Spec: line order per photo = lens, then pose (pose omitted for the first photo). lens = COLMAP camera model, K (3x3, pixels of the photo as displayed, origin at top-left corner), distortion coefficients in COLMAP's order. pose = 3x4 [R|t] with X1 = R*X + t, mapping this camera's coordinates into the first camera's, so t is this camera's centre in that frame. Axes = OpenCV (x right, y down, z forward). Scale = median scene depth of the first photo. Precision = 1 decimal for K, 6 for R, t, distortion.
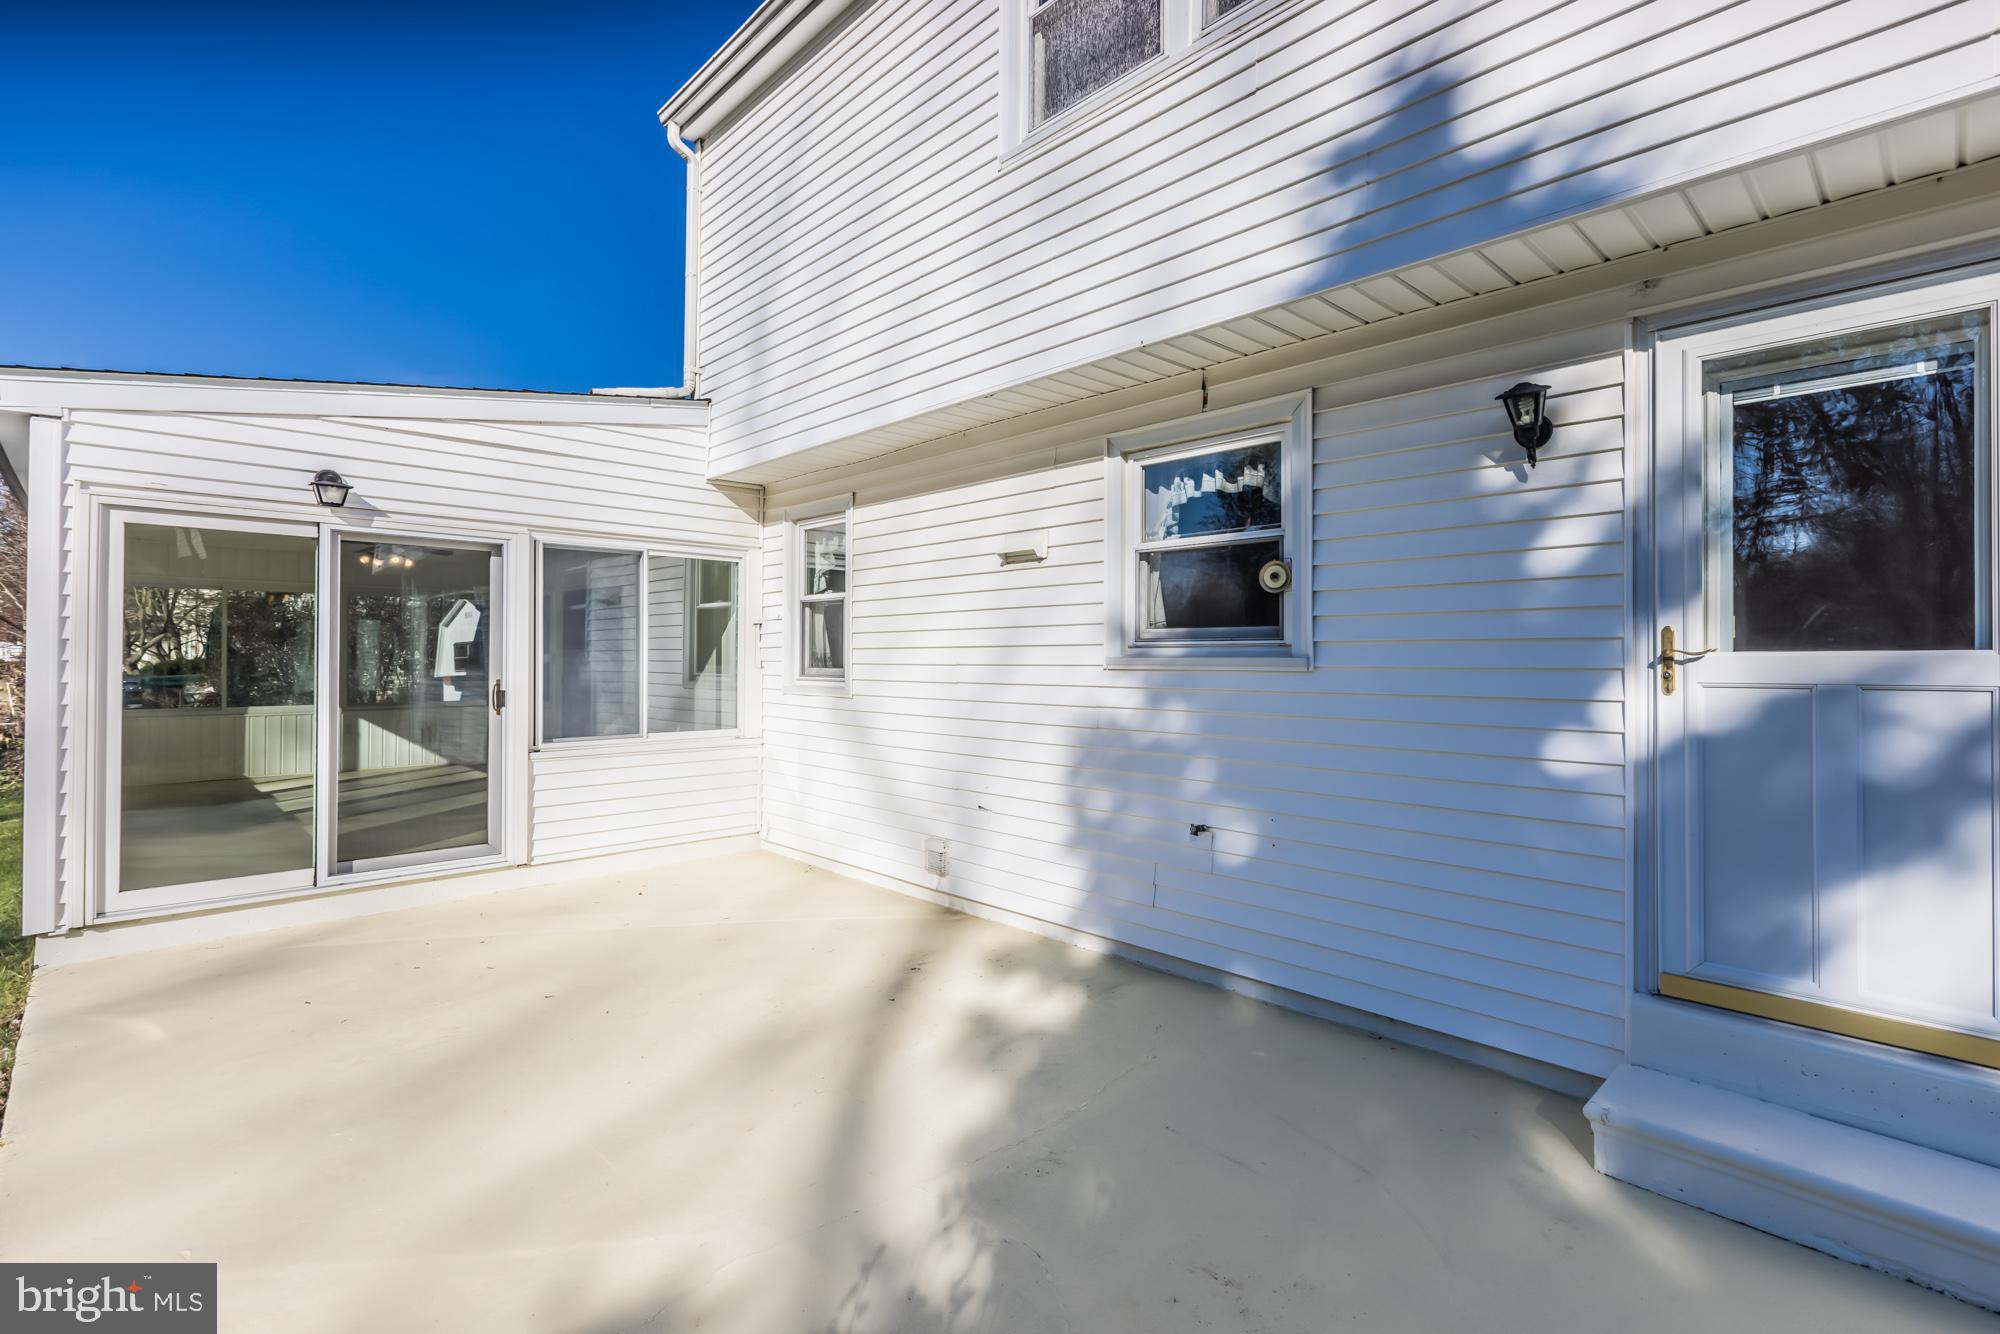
lens RADIAL K [[913.2, 0, 990.3], [0, 913.2, 647.4], [0, 0, 1]] dist [-0.003682, 0.000171]
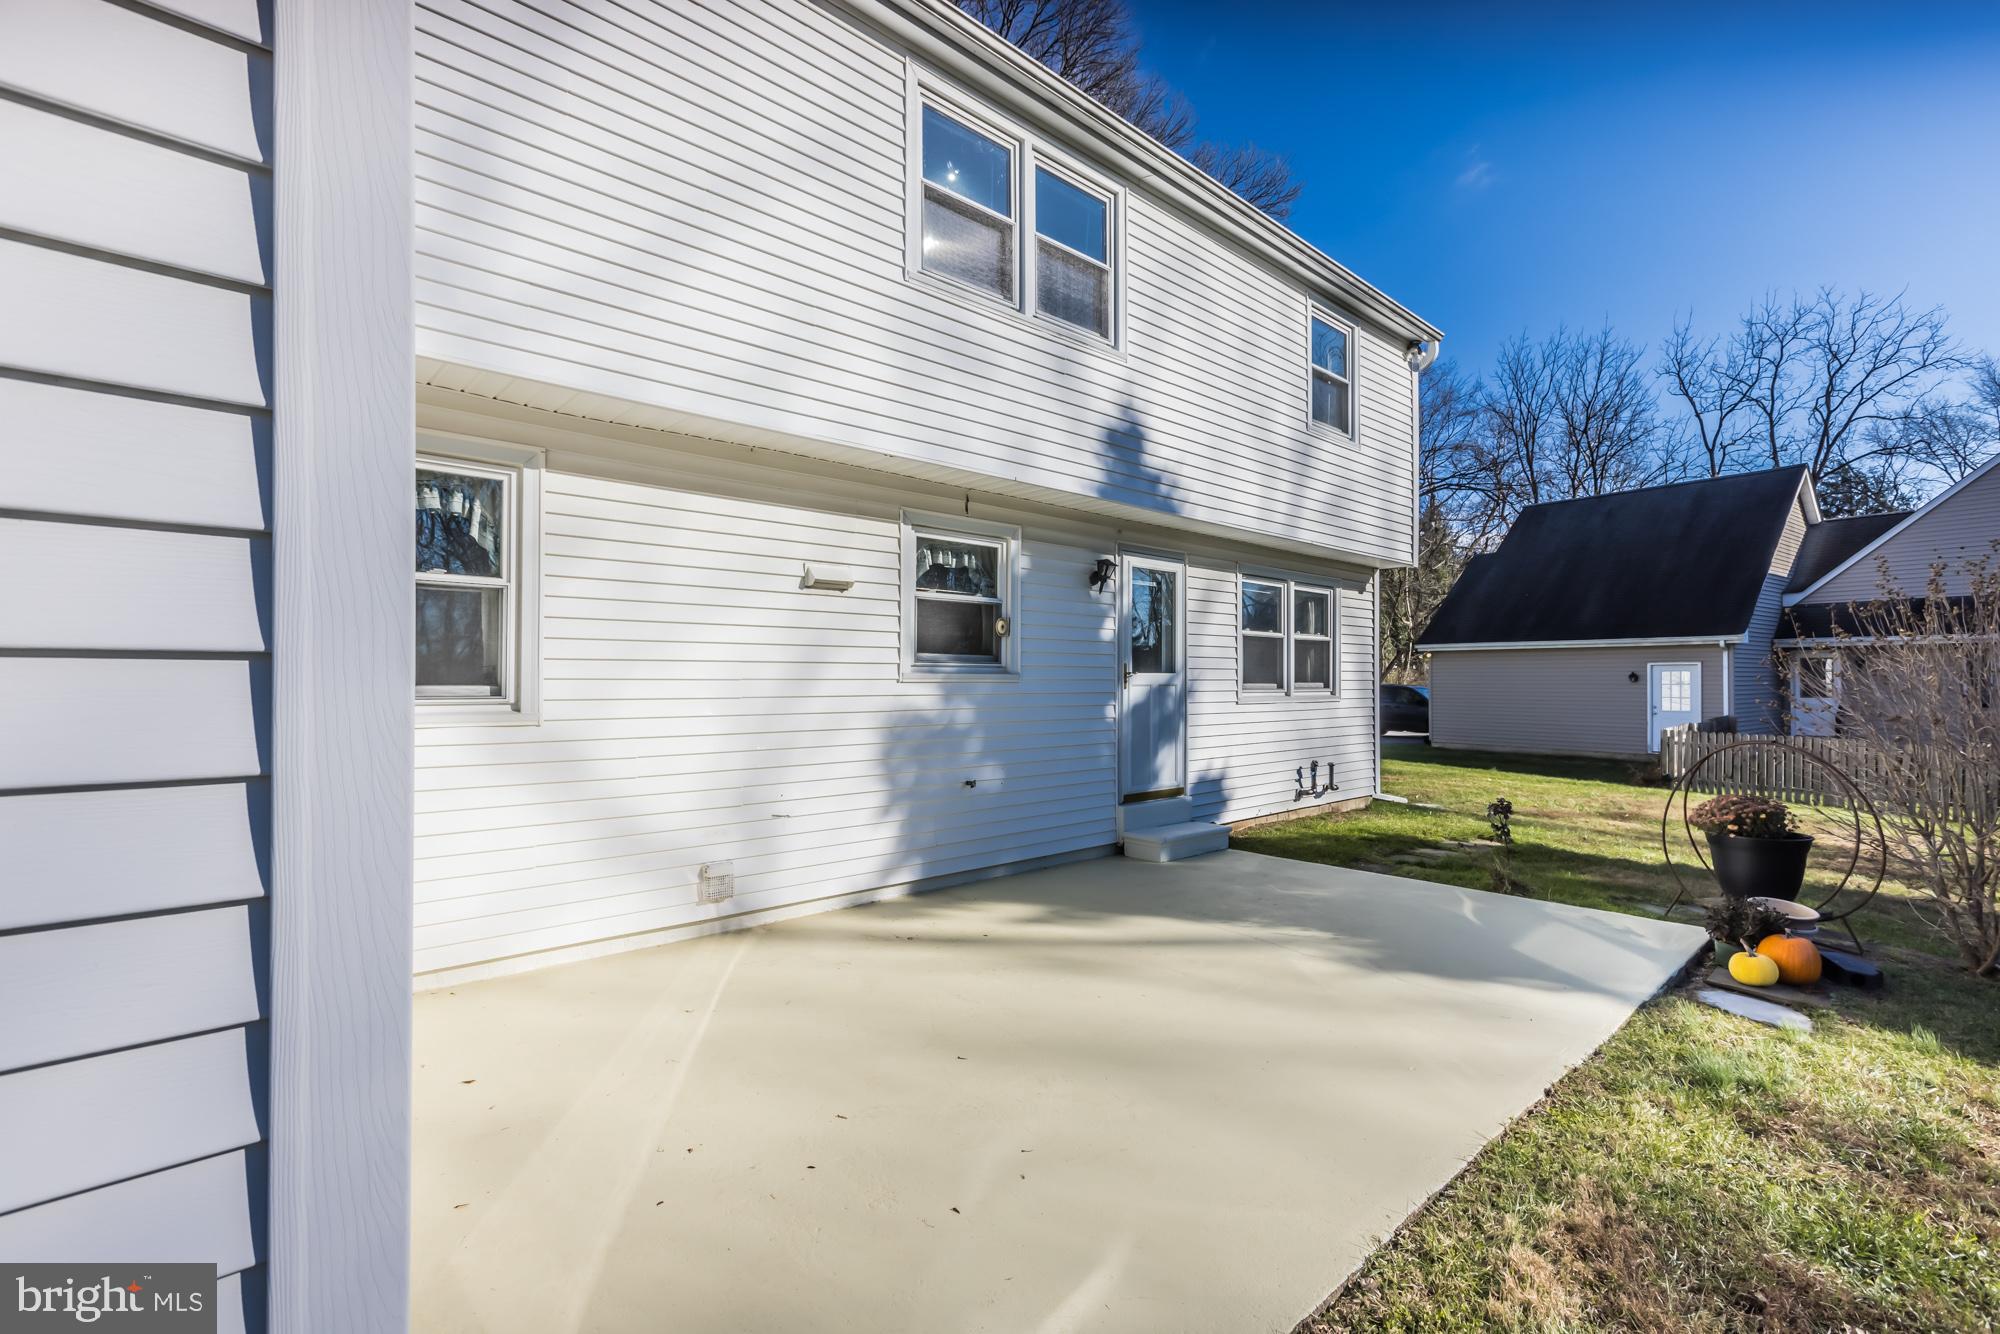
lens RADIAL K [[913.2, 0, 992.9], [0, 913.2, 680.3], [0, 0, 1]] dist [-0.003682, 0.000171]
pose [[0.019908, 0.007305, 0.999775, -1.243977], [-0.005972, 0.999956, -0.007187, 0.031483], [-0.999784, -0.005828, 0.019951, 0.867954]]
